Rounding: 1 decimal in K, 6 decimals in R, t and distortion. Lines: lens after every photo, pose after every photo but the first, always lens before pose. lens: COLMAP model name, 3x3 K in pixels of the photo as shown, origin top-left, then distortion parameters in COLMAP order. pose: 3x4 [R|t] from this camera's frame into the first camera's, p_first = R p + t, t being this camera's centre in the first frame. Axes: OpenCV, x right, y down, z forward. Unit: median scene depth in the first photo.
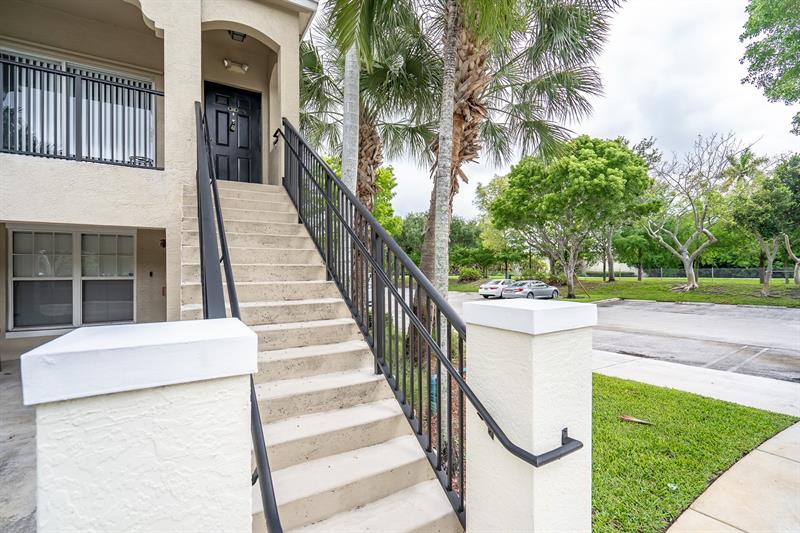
lens RADIAL K [[366.2, 0, 401.1], [0, 366.2, 269.7], [0, 0, 1]] dist [-0.001421, 0.000549]
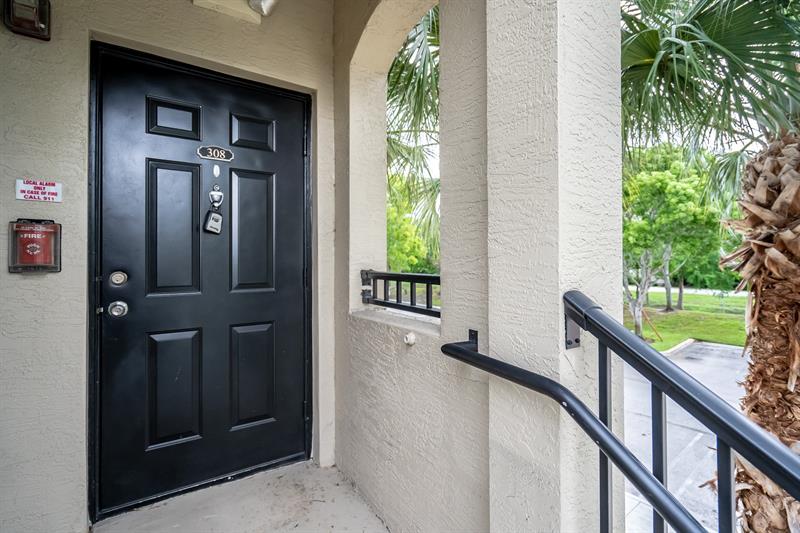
lens RADIAL K [[366.2, 0, 399.5], [0, 366.2, 263.9], [0, 0, 1]] dist [-0.001421, 0.000549]
pose [[0.999814, 0.002769, 0.019099, -0.117003], [-0.002833, 0.999990, 0.003316, -0.127762], [-0.019090, -0.003370, 0.999812, 0.259404]]
